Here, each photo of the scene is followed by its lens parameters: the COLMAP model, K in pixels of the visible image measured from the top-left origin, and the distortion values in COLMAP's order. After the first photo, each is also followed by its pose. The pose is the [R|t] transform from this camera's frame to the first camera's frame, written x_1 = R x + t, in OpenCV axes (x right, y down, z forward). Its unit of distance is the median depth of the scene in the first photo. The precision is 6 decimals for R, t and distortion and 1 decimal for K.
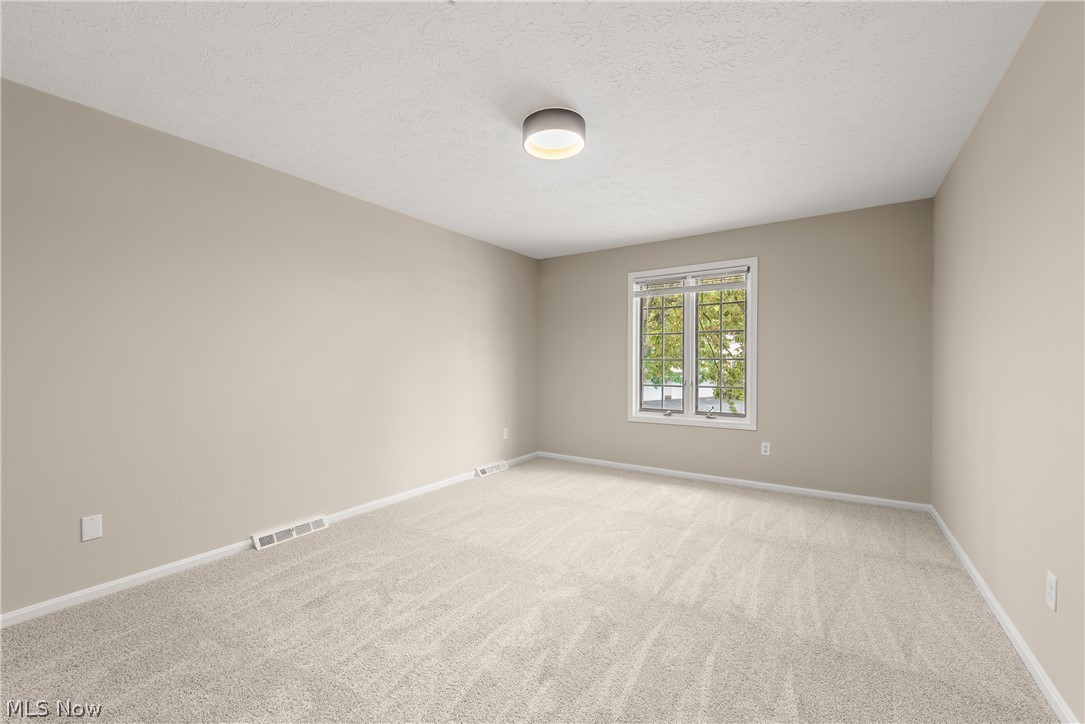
lens RADIAL K [[432.0, 0, 537.5], [0, 432.0, 364.2], [0, 0, 1]] dist [0.004293, 0.000869]
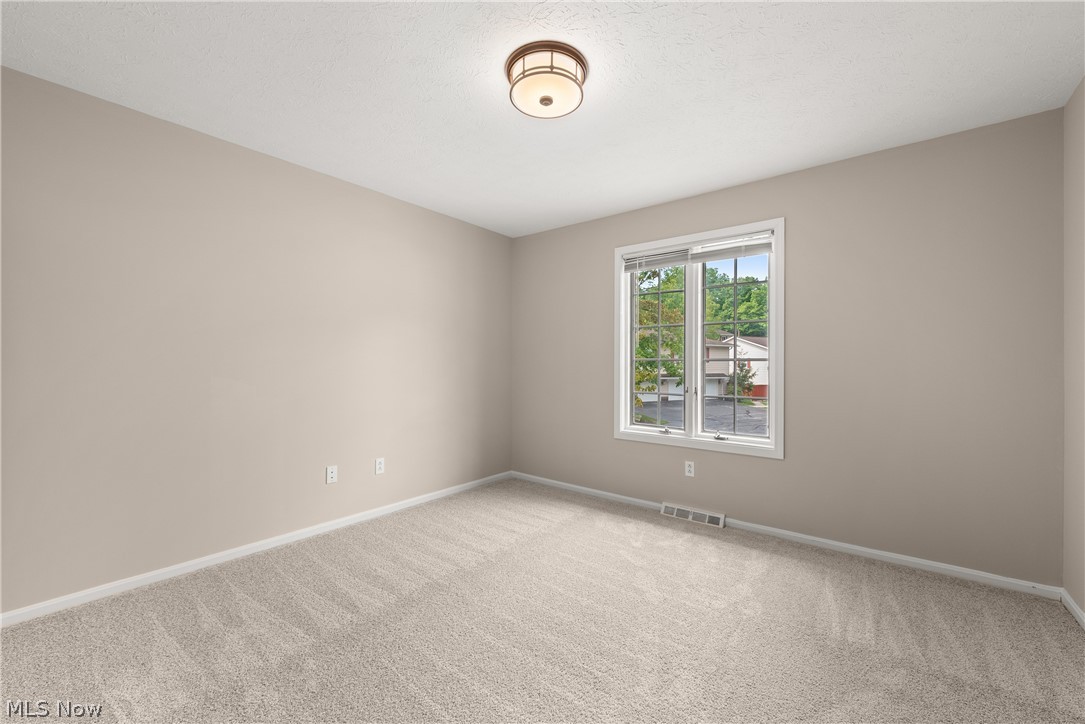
lens RADIAL K [[432.0, 0, 543.8], [0, 432.0, 357.2], [0, 0, 1]] dist [0.004293, 0.000869]
pose [[0.995971, 0.004473, -0.089568, 0.149463], [-0.005654, 0.999900, -0.012945, -0.002158], [0.089501, 0.013400, 0.995897, 0.213098]]
